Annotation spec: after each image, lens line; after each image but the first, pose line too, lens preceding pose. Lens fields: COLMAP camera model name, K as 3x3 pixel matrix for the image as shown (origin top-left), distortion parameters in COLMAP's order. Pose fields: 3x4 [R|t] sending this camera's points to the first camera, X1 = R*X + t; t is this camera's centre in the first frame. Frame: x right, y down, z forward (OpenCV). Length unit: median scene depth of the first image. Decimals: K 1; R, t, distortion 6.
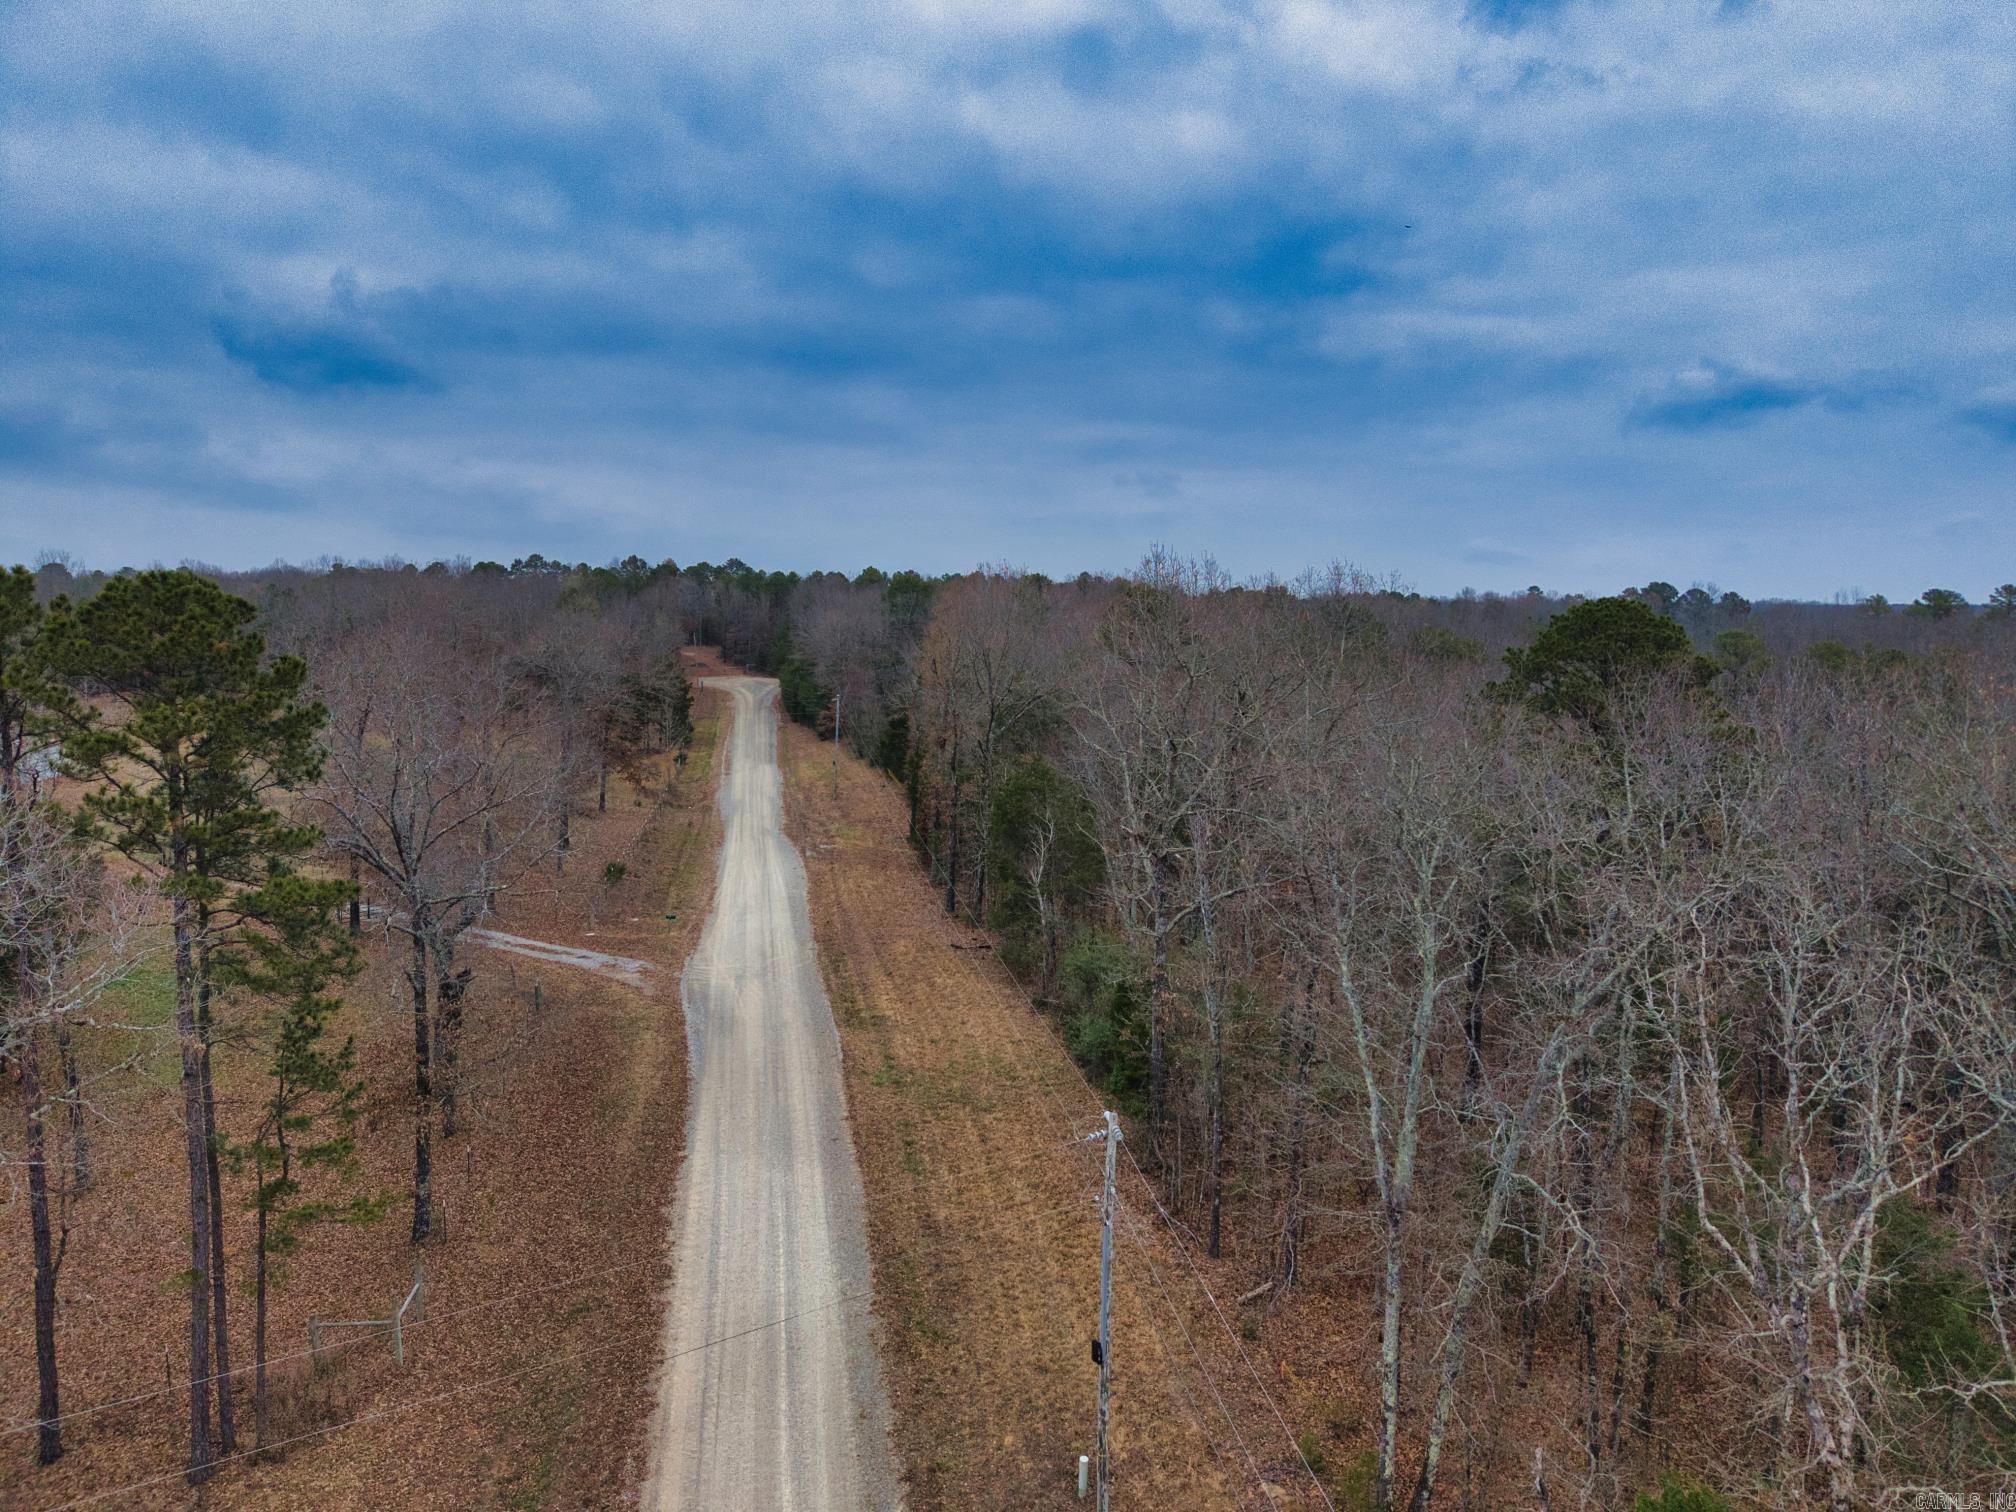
lens RADIAL K [[1351.6, 0, 1011.7], [0, 1351.6, 752.7], [0, 0, 1]] dist [0.019164, -0.018093]
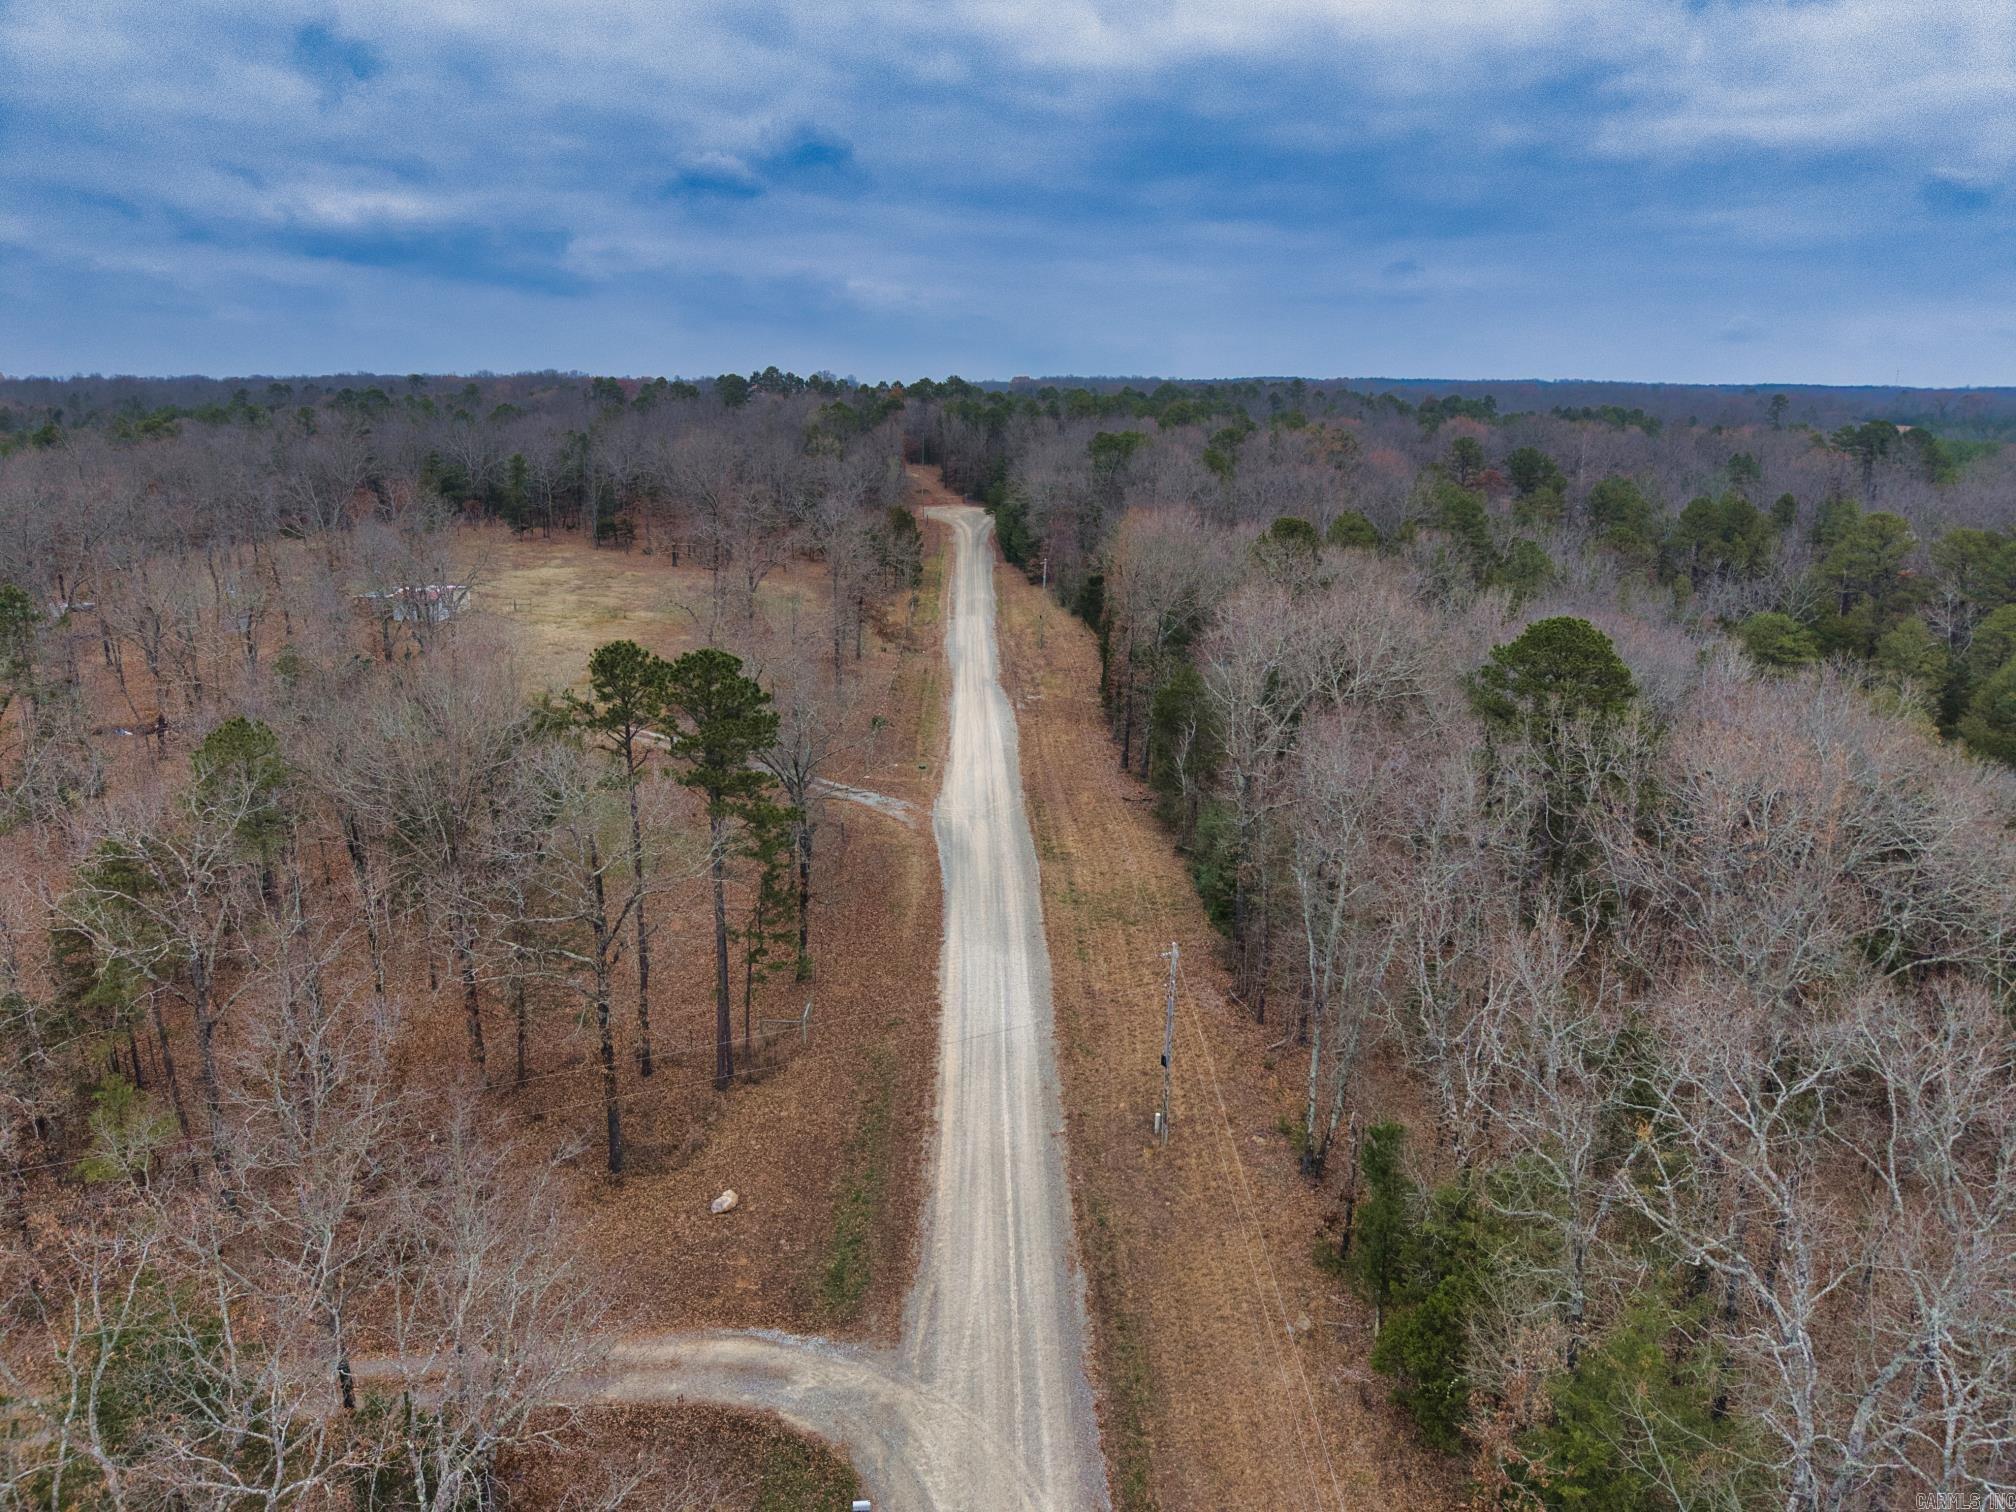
lens RADIAL K [[1351.6, 0, 1021.3], [0, 1351.6, 743.6], [0, 0, 1]] dist [0.019164, -0.018093]
pose [[0.989111, 0.046002, -0.139799, 0.052003], [-0.023693, 0.987277, 0.157236, -0.148582], [0.145253, -0.152211, 0.977616, -0.412397]]
